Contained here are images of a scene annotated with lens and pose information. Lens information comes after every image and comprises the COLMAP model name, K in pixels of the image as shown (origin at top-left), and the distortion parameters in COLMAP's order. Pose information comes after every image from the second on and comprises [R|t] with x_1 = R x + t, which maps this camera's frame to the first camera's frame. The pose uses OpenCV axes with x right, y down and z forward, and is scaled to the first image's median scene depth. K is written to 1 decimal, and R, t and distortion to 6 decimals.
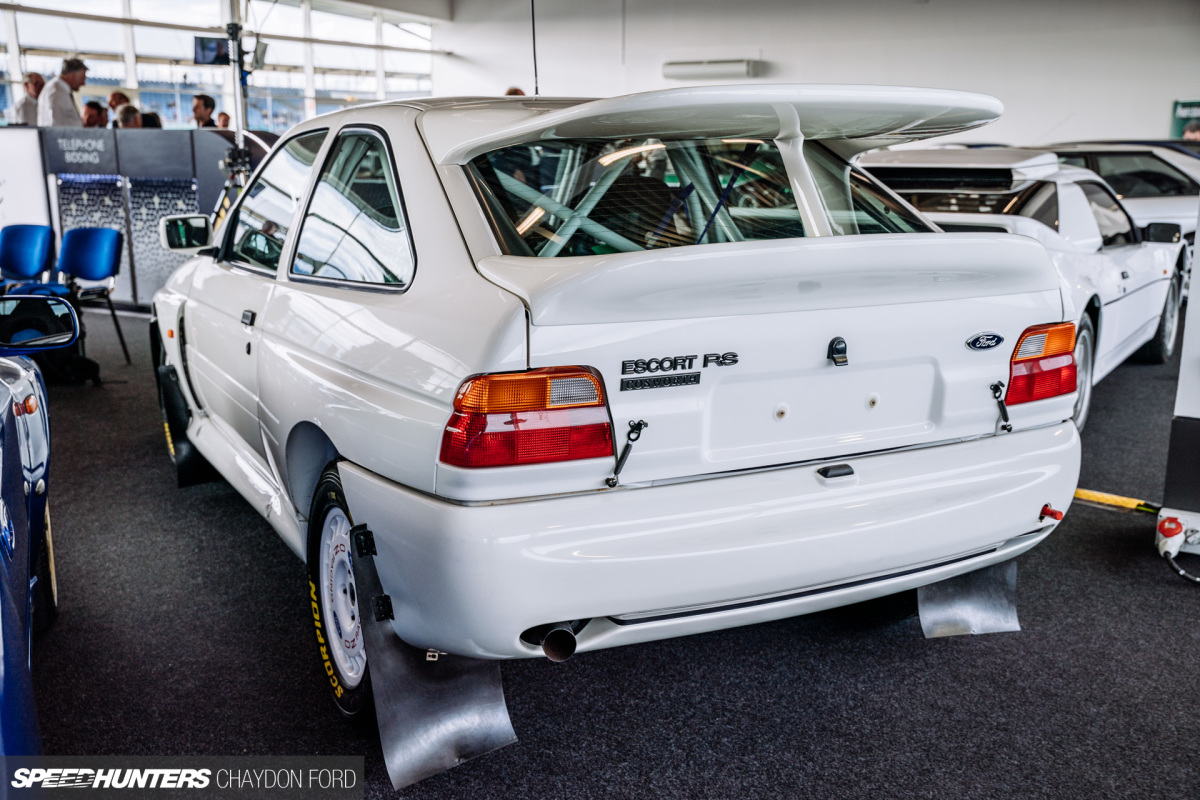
lens RADIAL K [[1211.1, 0, 598.2], [0, 1211.1, 402.6], [0, 0, 1]] dist [0.015288, 0.000000]
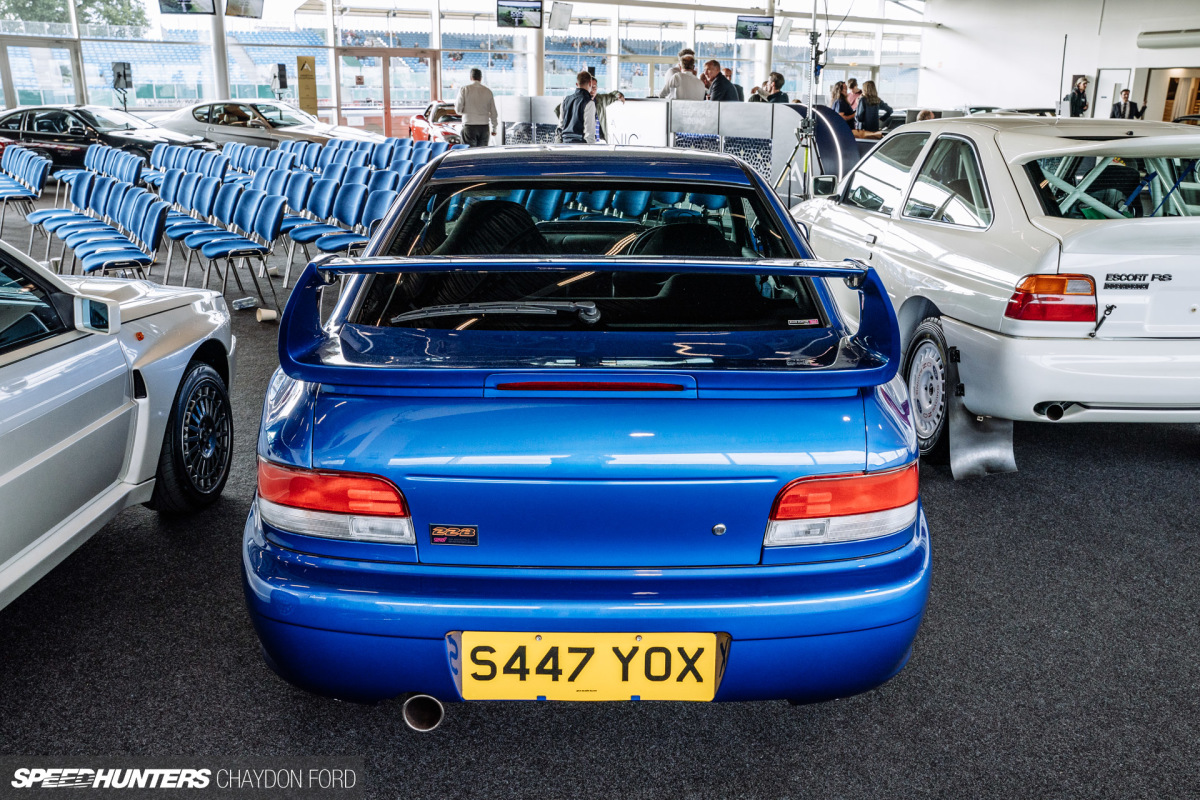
lens RADIAL K [[1069.0, 0, 604.9], [0, 1069.0, 394.2], [0, 0, 1]] dist [-0.050287, 0.057411]
pose [[0.924471, 0.118084, -0.362504, -0.084556], [-0.092971, 0.991946, 0.086024, 0.084999], [0.369742, -0.045824, 0.928004, -0.892412]]
